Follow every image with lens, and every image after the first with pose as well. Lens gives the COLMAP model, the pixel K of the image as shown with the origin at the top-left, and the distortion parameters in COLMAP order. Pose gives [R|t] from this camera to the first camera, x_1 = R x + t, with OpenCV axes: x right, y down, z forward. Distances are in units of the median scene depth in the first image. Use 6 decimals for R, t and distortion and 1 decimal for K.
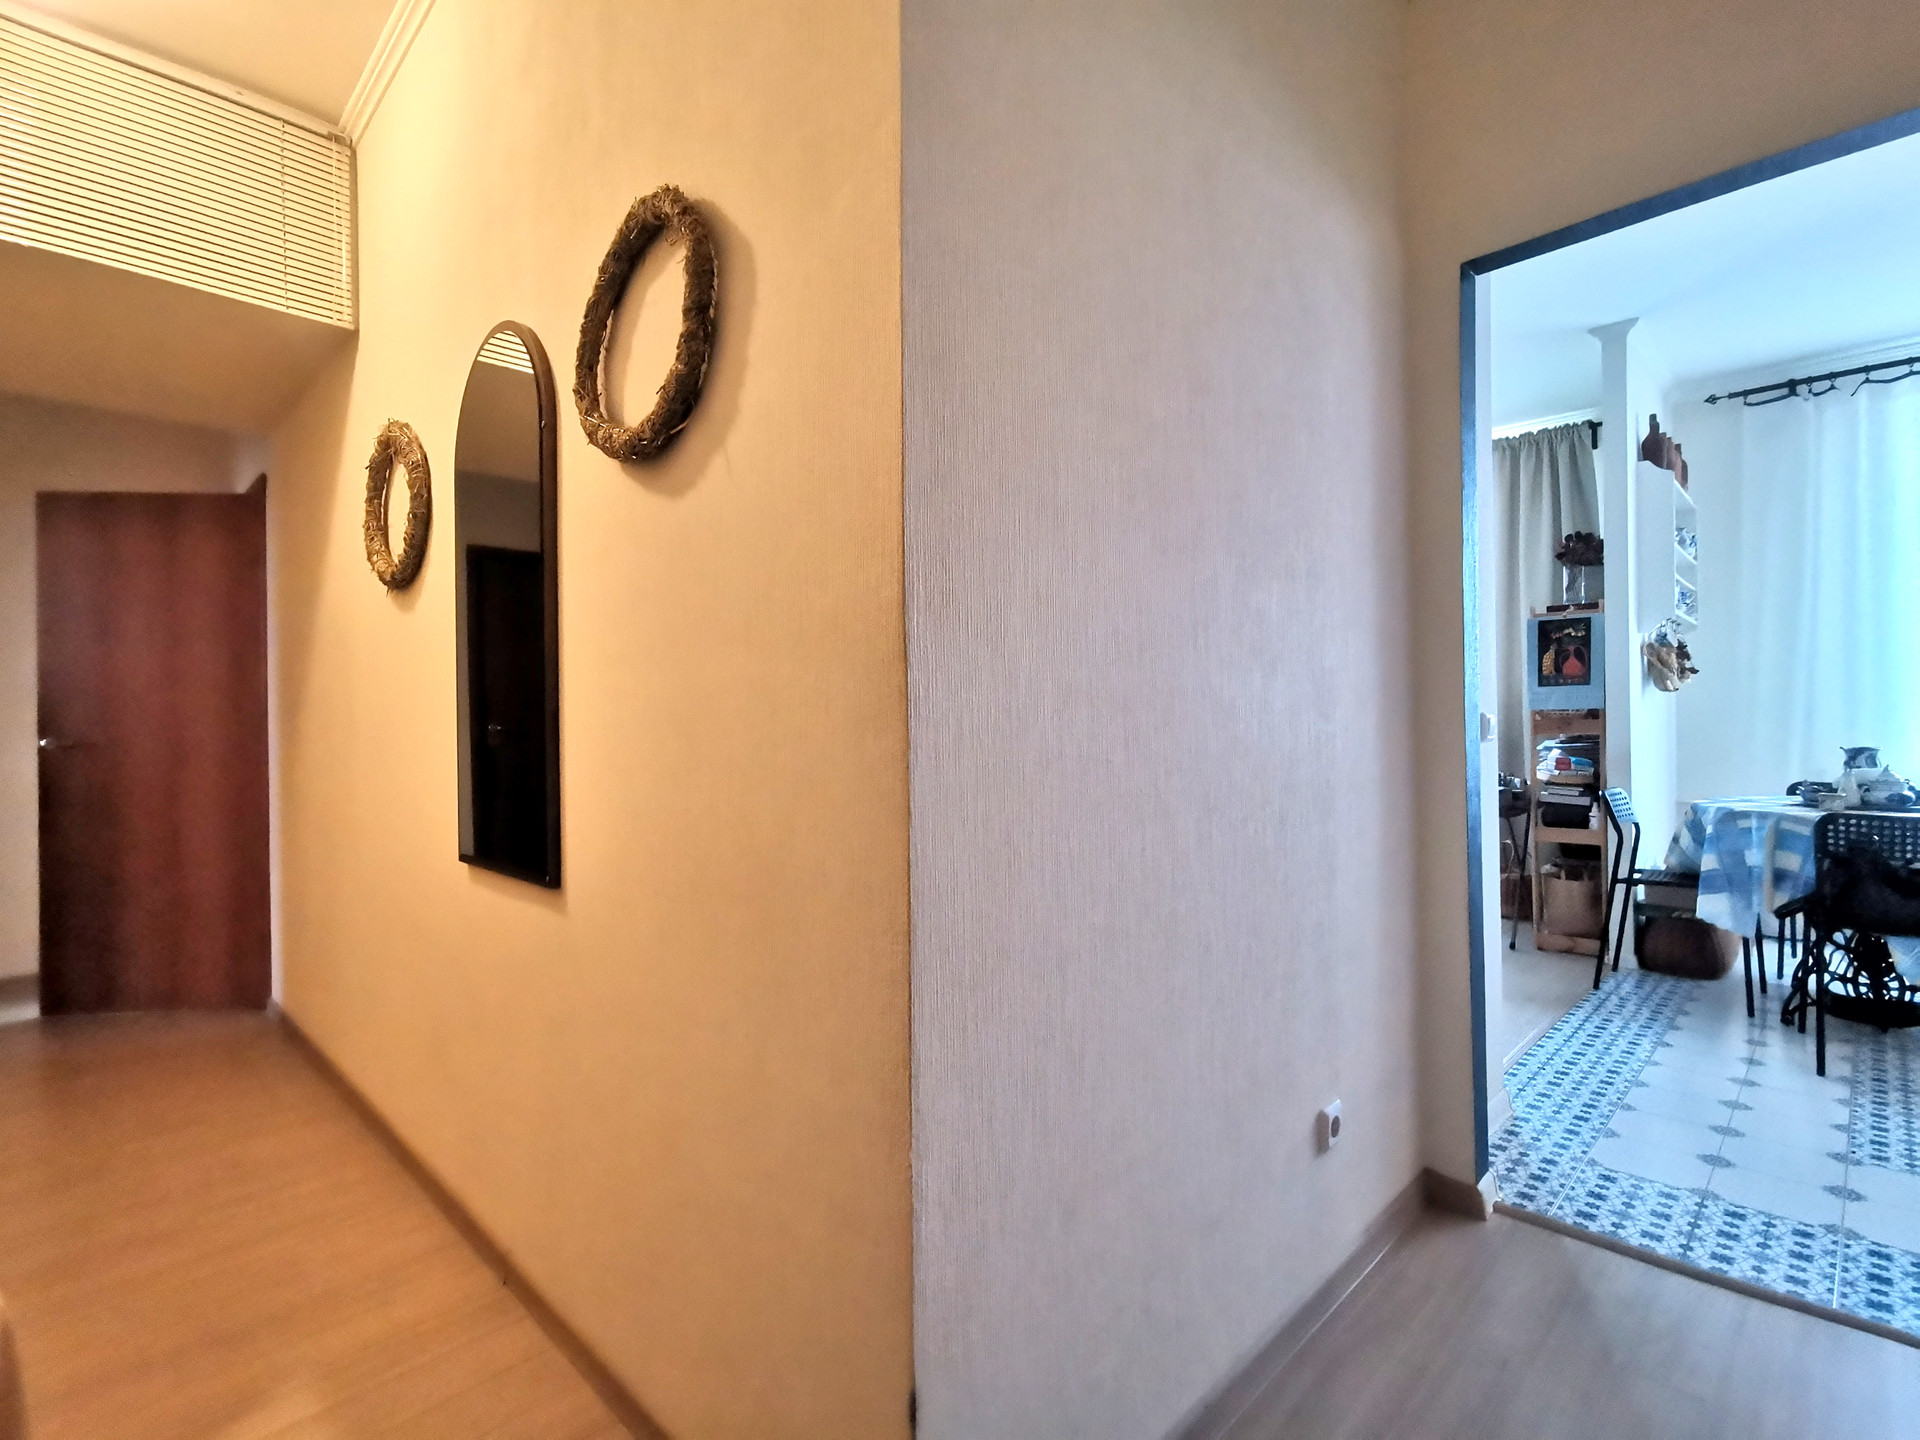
lens RADIAL K [[912.9, 0, 966.5], [0, 912.9, 718.4], [0, 0, 1]] dist [-0.003072, 0.011138]
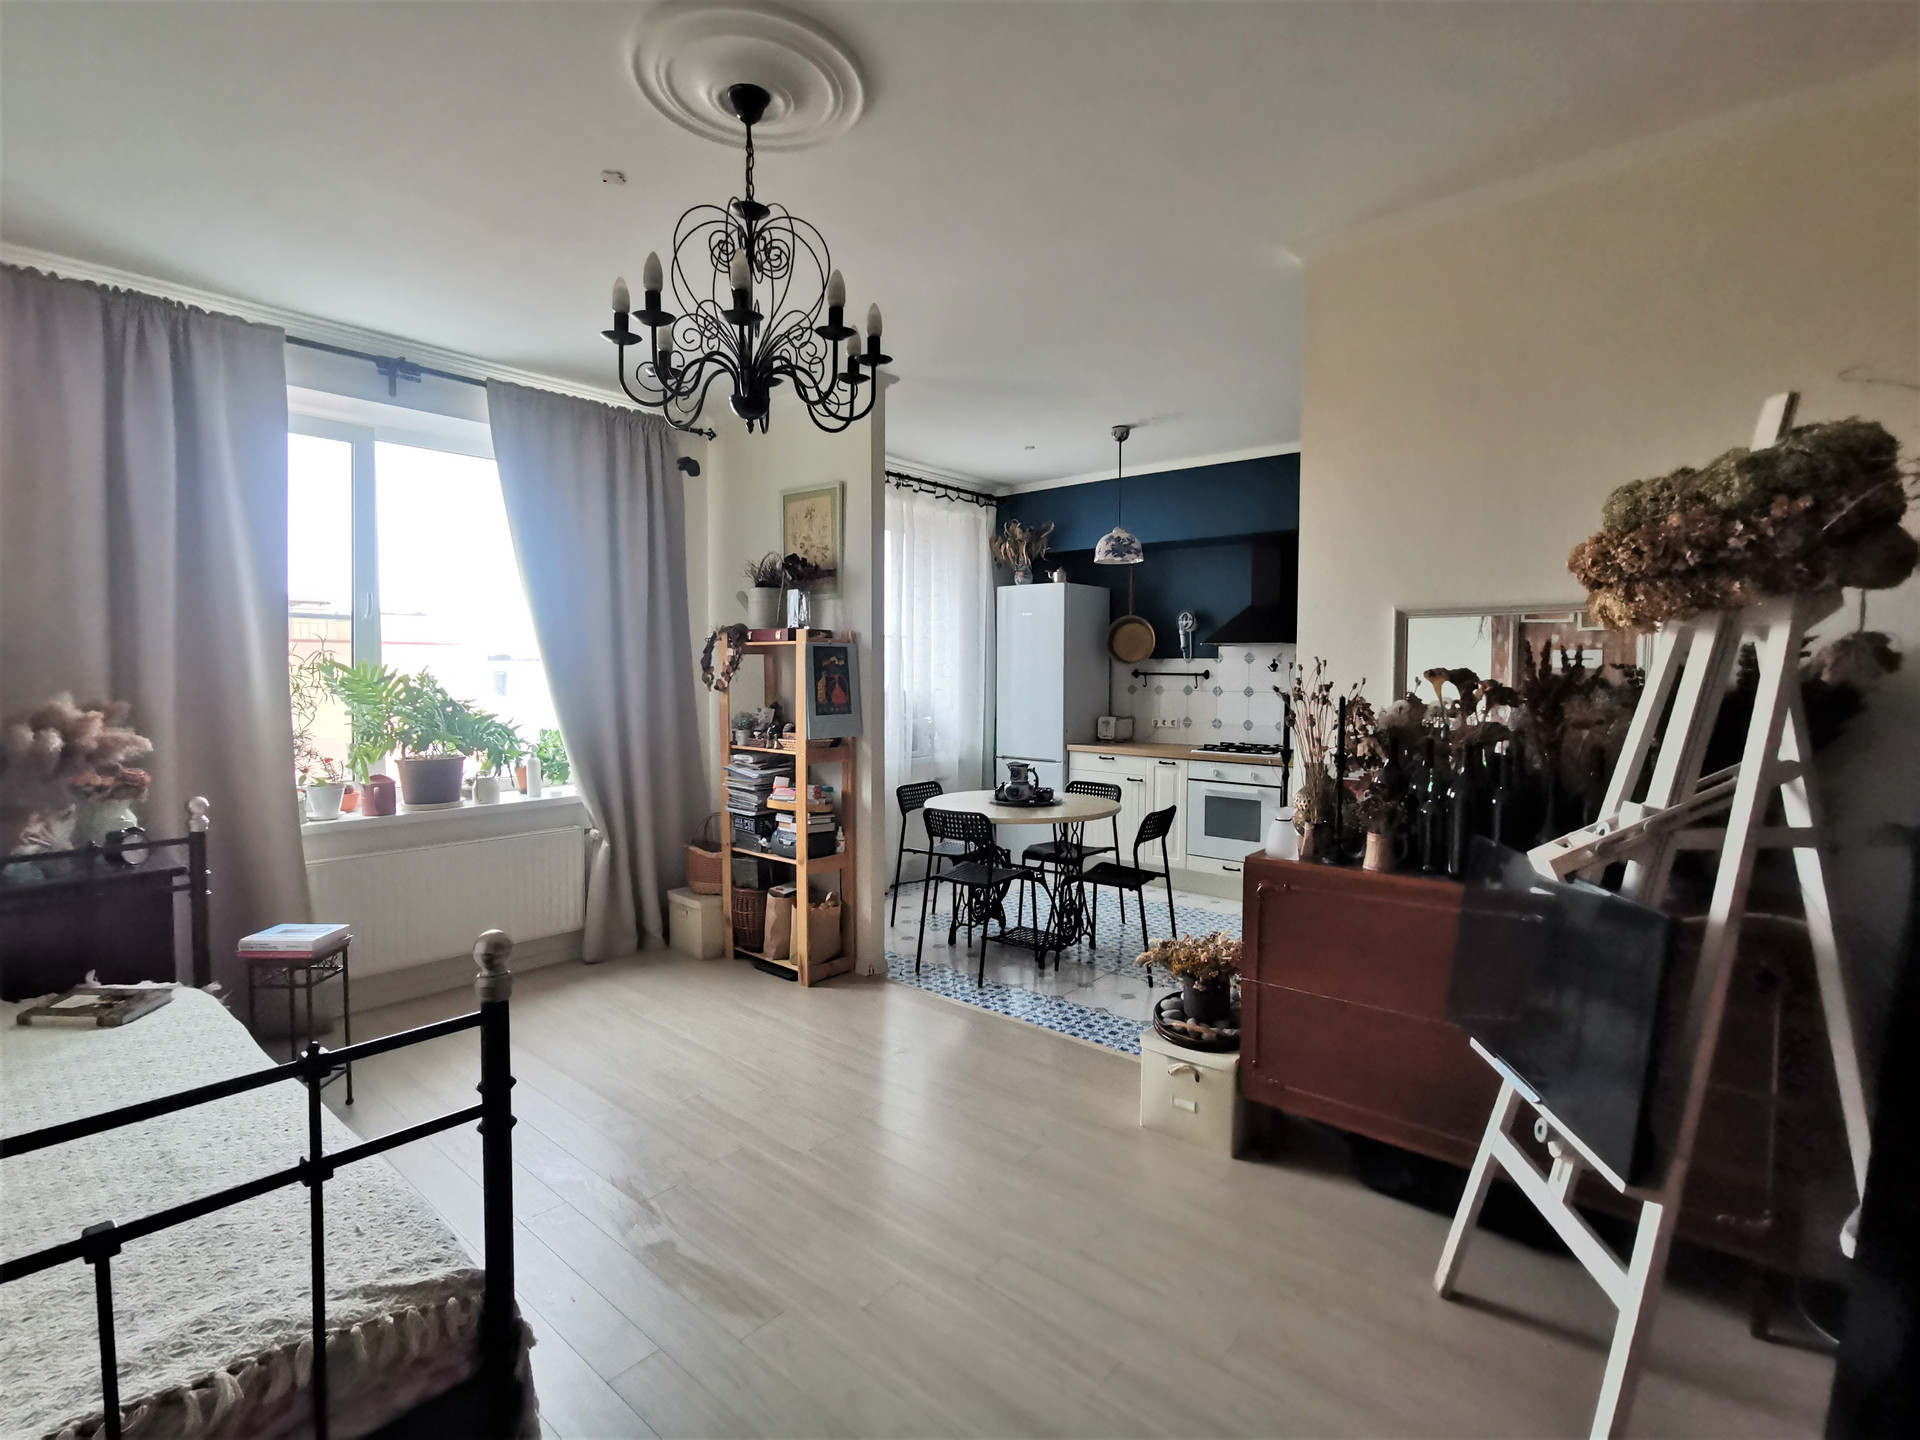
lens RADIAL K [[925.4, 0, 962.6], [0, 925.4, 715.1], [0, 0, 1]] dist [-0.038906, 0.030028]
pose [[-0.057579, -0.040605, 0.997515, -0.116172], [0.003047, 0.999161, 0.040848, -0.025329], [-0.998336, 0.005392, -0.057406, 0.309921]]
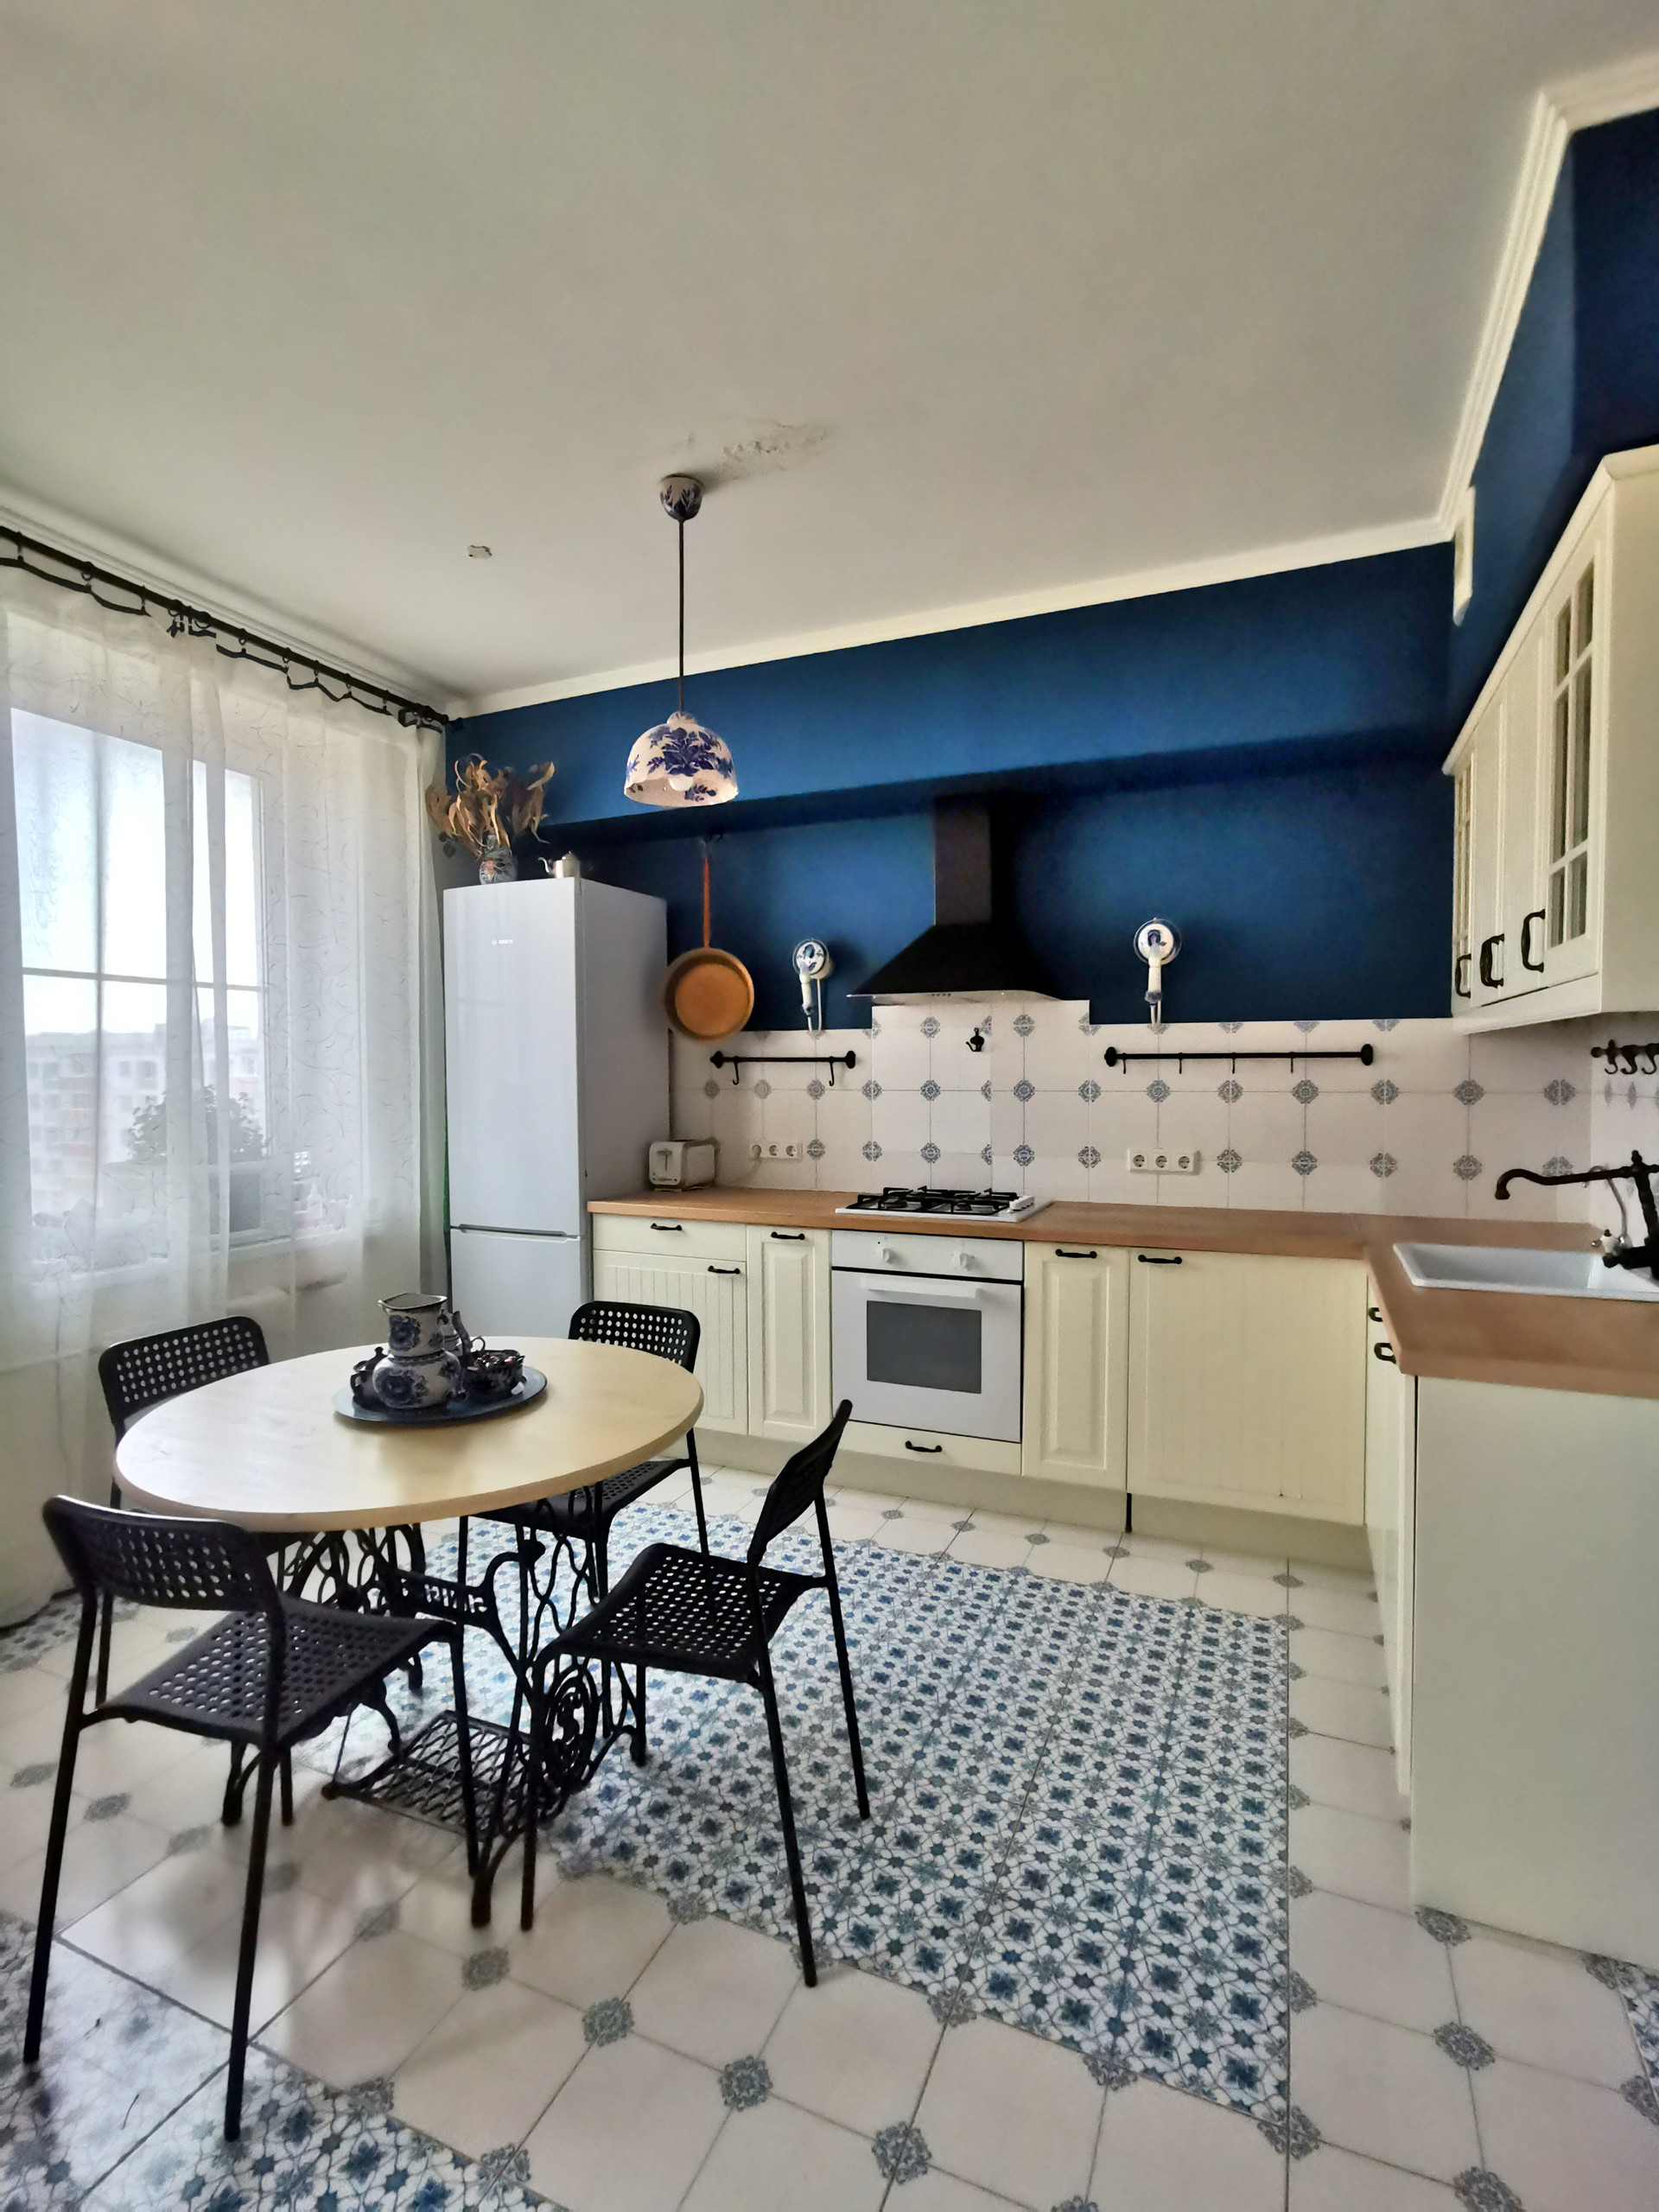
lens RADIAL K [[1066.1, 0, 823.9], [0, 1066.1, 1102.0], [0, 0, 1]] dist [-0.038906, 0.030028]
pose [[-0.346085, -0.015665, 0.938072, 0.091927], [0.014558, 0.999651, 0.022064, -0.020874], [-0.938090, 0.021292, -0.345736, 0.262643]]
